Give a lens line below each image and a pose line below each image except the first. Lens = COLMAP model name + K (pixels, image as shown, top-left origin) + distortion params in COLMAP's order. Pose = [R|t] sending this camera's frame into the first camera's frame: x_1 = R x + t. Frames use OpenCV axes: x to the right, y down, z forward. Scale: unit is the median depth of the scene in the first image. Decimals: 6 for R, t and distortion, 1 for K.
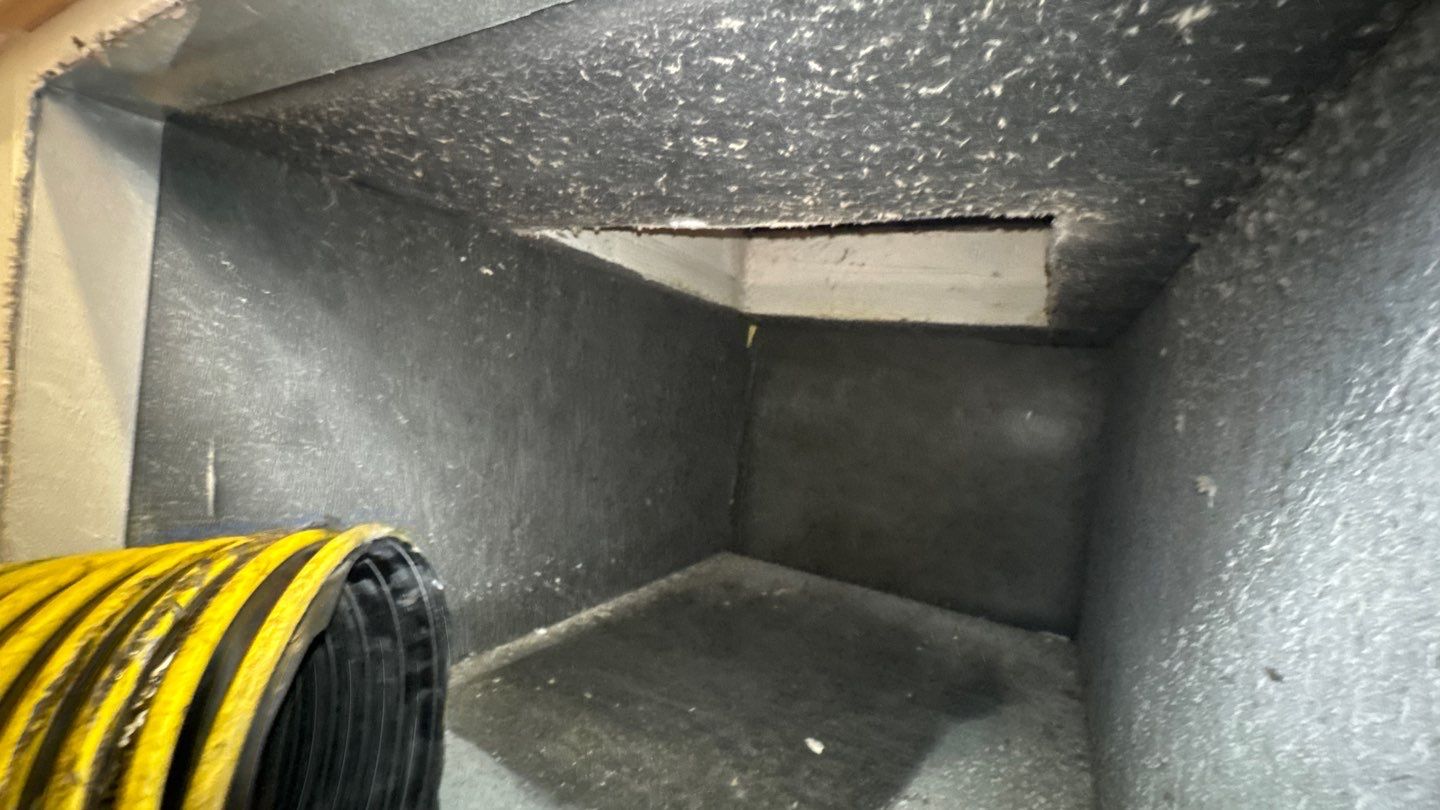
lens RADIAL K [[580.6, 0, 720.0], [0, 580.6, 405.0], [0, 0, 1]] dist [-0.000434, 0.000306]
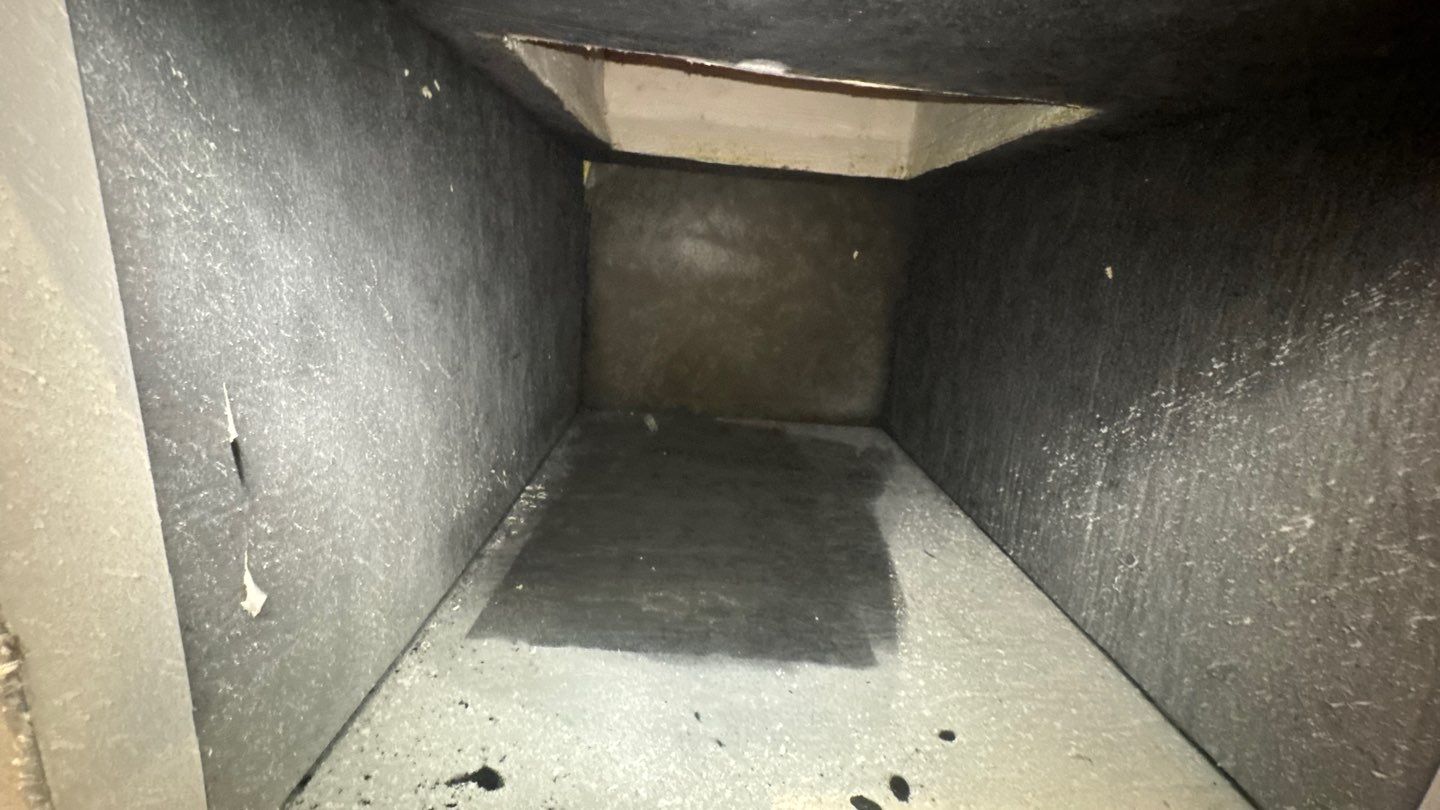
lens RADIAL K [[577.6, 0, 721.1], [0, 577.6, 405.1], [0, 0, 1]] dist [-0.004236, 0.000937]
pose [[0.855693, -0.172520, 0.487879, -0.630445], [0.025951, 0.955911, 0.292507, -0.077912], [-0.516832, -0.237635, 0.822444, 0.181299]]
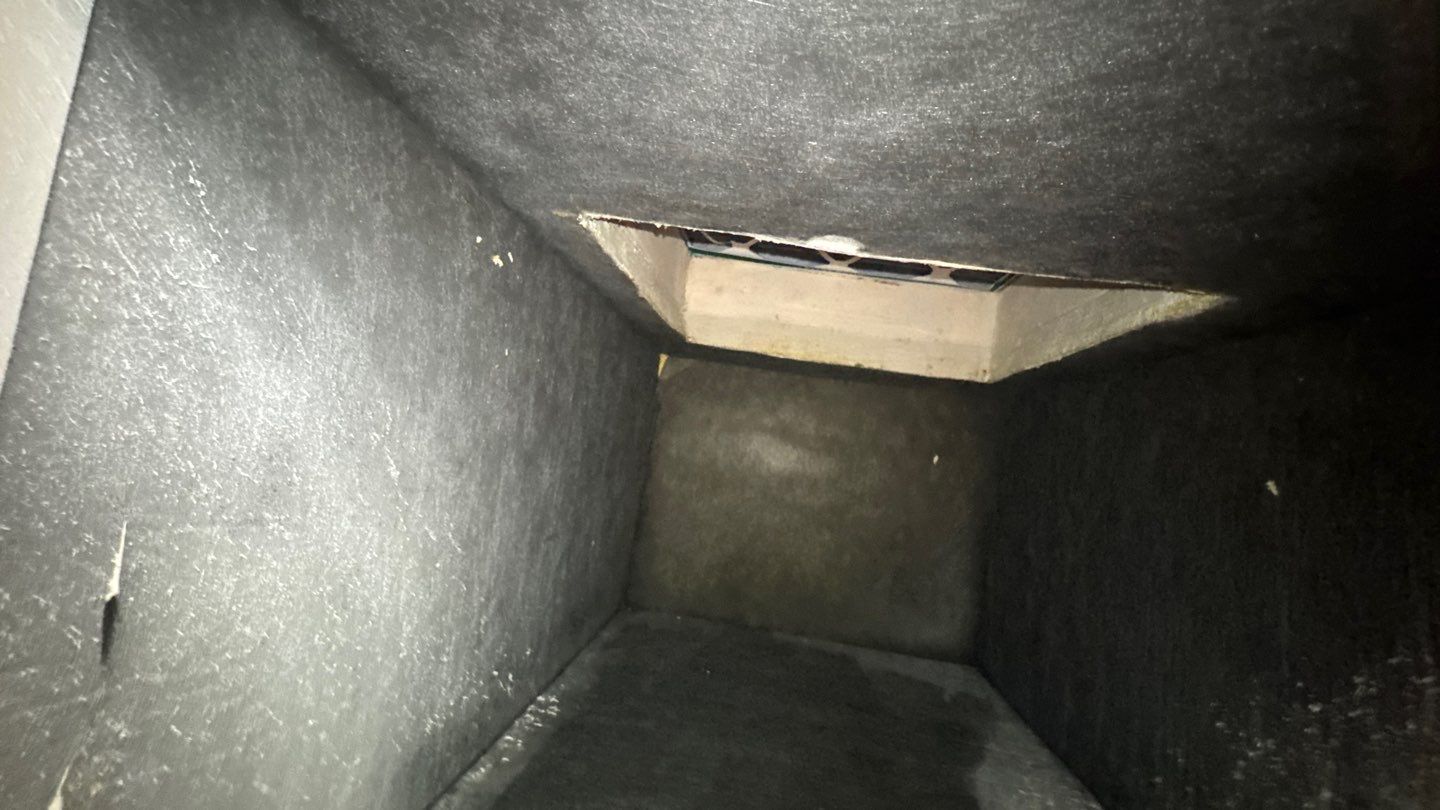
lens RADIAL K [[577.3, 0, 720.0], [0, 577.3, 405.0], [0, 0, 1]] dist [-0.002767, 0.000500]
pose [[0.915679, 0.050229, 0.398759, -0.532871], [-0.032065, 0.998127, -0.052095, -0.029648], [-0.400629, 0.034916, 0.915575, 0.300689]]
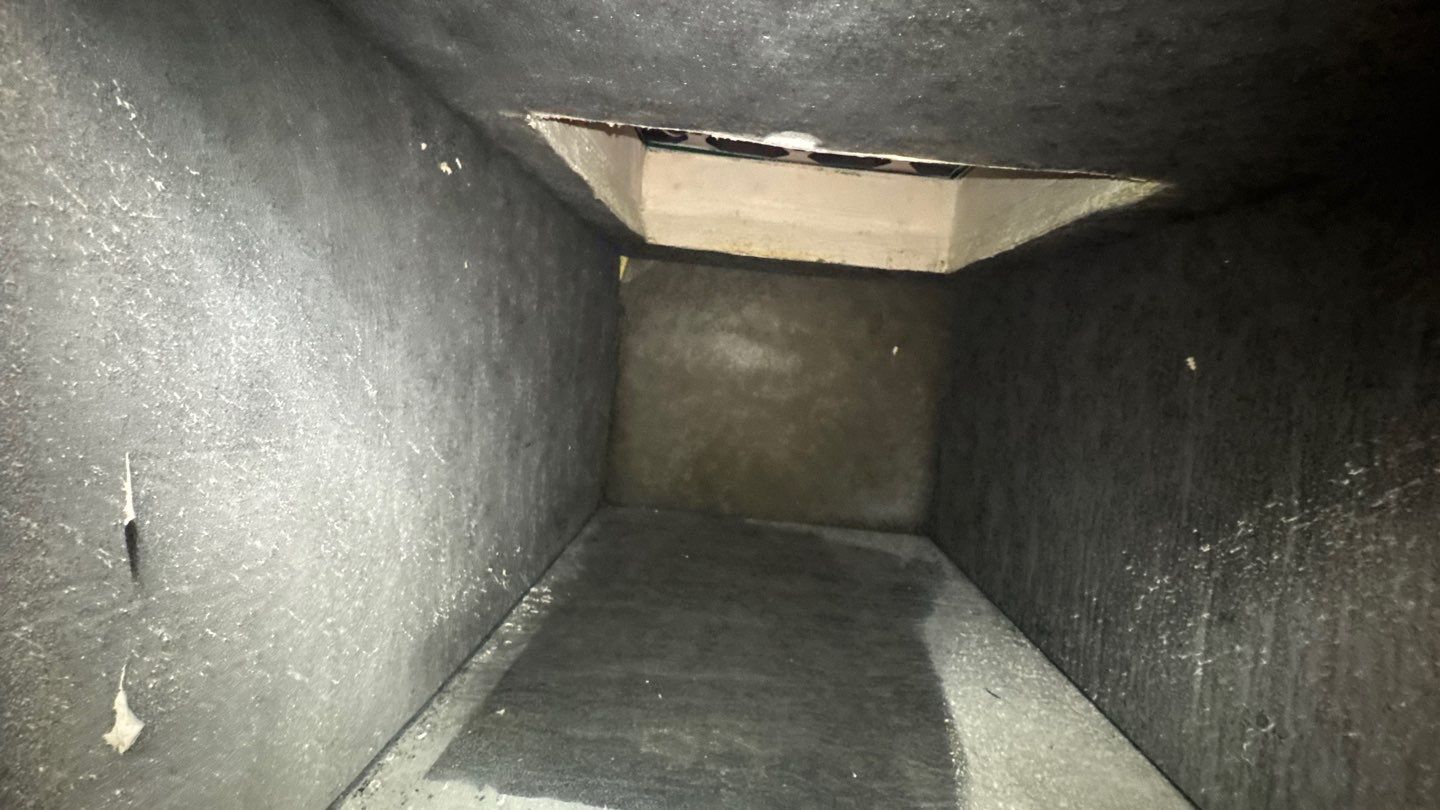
lens RADIAL K [[577.6, 0, 721.1], [0, 577.6, 405.1], [0, 0, 1]] dist [-0.004236, 0.000937]
pose [[0.890398, -0.067974, 0.450078, -0.548613], [0.014115, 0.992435, 0.121961, -0.036583], [-0.454963, -0.102241, 0.884622, 0.265916]]
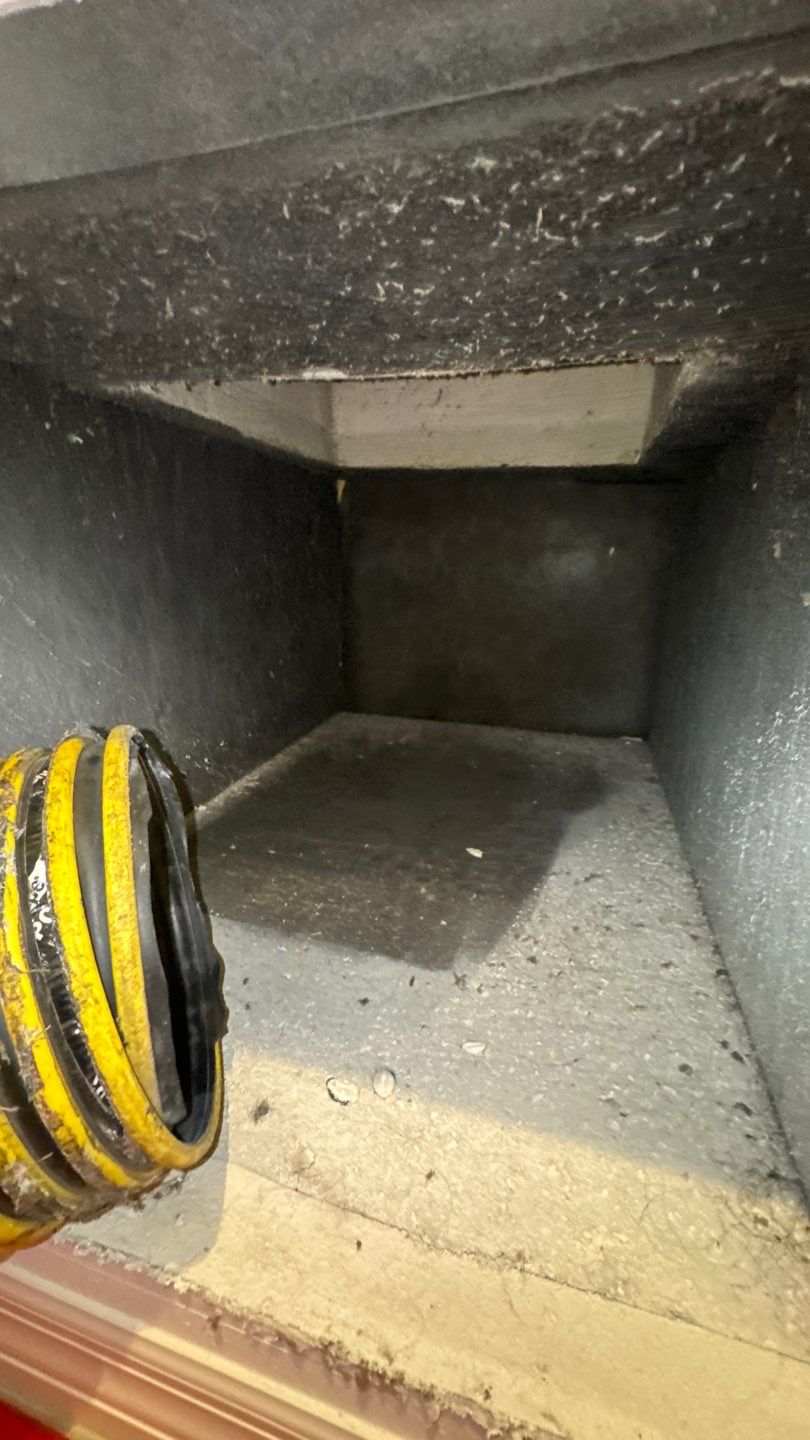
lens RADIAL K [[577.3, 0, 405.0], [0, 577.3, 720.0], [0, 0, 1]] dist [-0.002767, 0.000500]
pose [[0.971510, -0.146014, 0.186676, -0.181254], [0.091277, 0.957430, 0.273853, -0.023091], [-0.218715, -0.249012, 0.943481, -0.038929]]
